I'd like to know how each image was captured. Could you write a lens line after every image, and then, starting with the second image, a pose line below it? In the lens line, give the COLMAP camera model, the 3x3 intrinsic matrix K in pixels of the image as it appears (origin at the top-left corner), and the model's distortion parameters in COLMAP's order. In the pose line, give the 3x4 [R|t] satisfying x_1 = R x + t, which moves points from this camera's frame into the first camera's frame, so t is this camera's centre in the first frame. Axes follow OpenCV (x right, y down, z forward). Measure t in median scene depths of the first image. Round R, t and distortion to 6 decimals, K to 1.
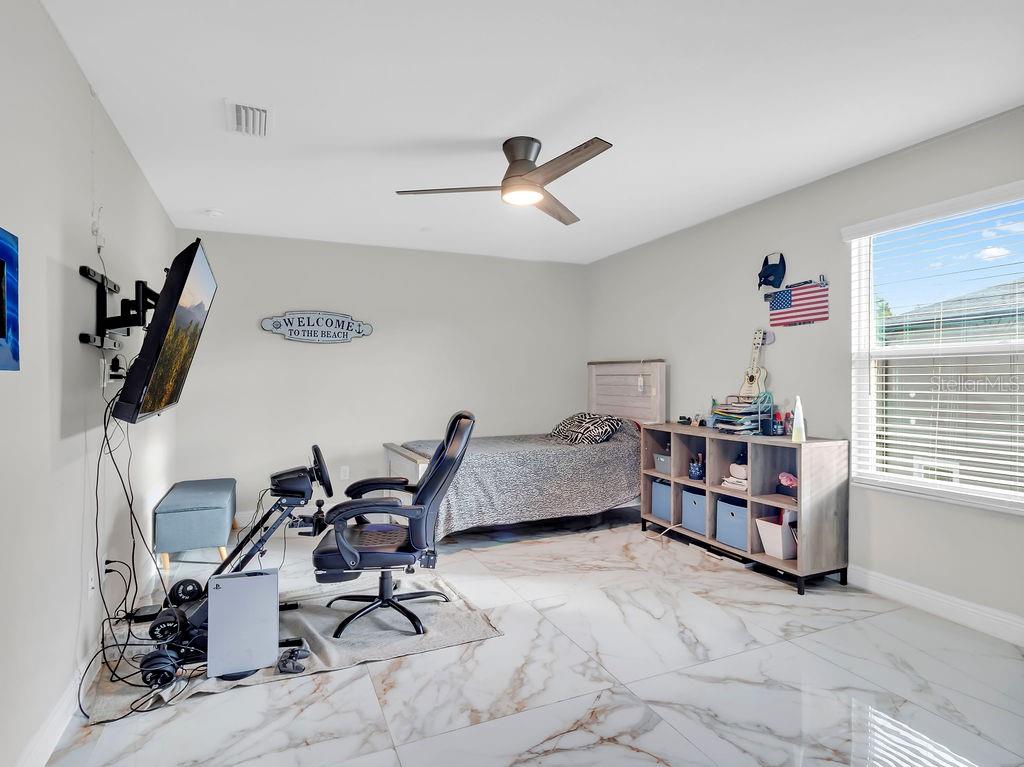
lens RADIAL K [[546.7, 0, 518.6], [0, 546.7, 379.2], [0, 0, 1]] dist [0.005718, 0.000069]
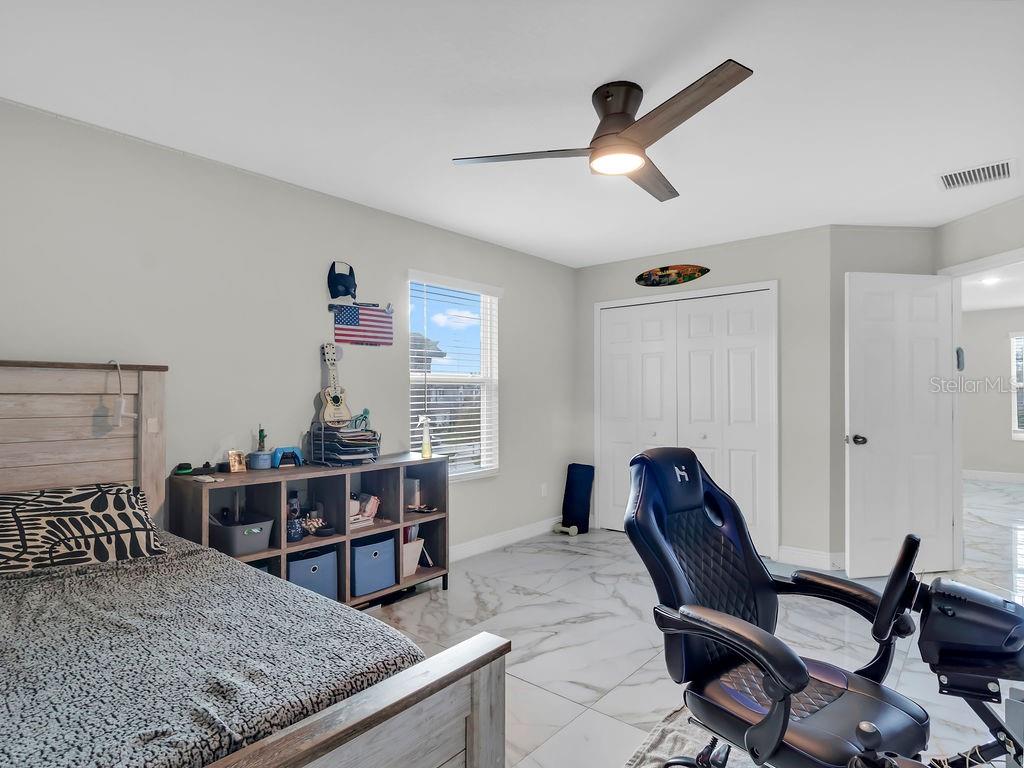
lens RADIAL K [[577.2, 0, 513.8], [0, 577.2, 386.8], [0, 0, 1]] dist [0.001400, 0.000008]
pose [[-0.431615, 0.010042, 0.902002, -0.553873], [-0.000725, 0.999934, -0.011479, -0.012133], [-0.902058, -0.005608, -0.431579, 1.222711]]
